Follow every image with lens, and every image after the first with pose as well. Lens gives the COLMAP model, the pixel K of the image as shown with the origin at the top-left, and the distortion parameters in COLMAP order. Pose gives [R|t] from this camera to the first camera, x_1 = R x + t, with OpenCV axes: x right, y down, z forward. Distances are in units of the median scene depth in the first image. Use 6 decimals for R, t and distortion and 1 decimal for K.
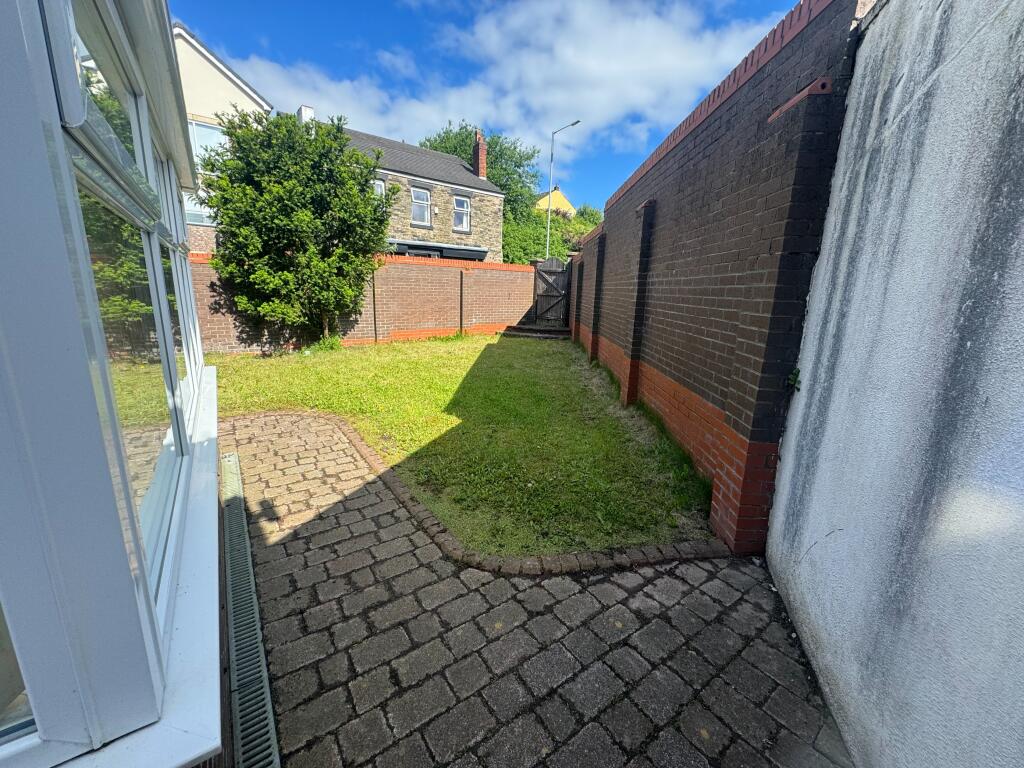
lens RADIAL K [[406.3, 0, 510.3], [0, 406.3, 385.6], [0, 0, 1]] dist [-0.000161, -0.000086]
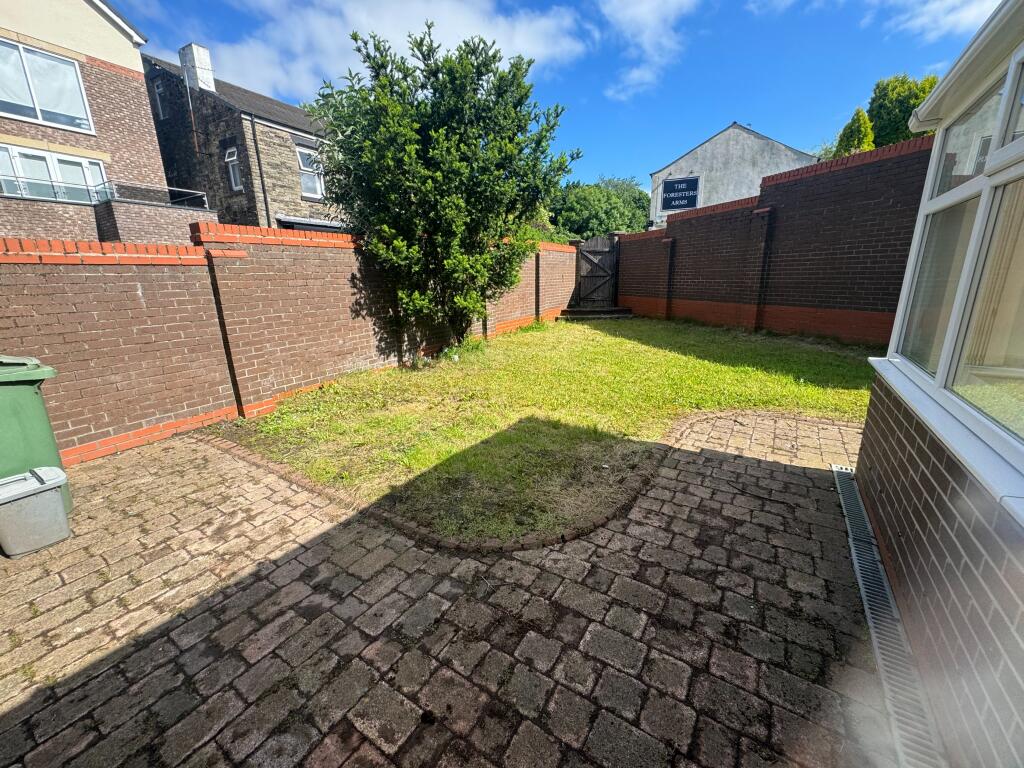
lens RADIAL K [[406.3, 0, 510.3], [0, 406.3, 385.6], [0, 0, 1]] dist [-0.000161, -0.000086]
pose [[0.930038, -0.143841, 0.338140, -0.690389], [0.134420, 0.989598, 0.051247, -0.053341], [-0.341994, -0.002209, 0.939700, 0.207178]]
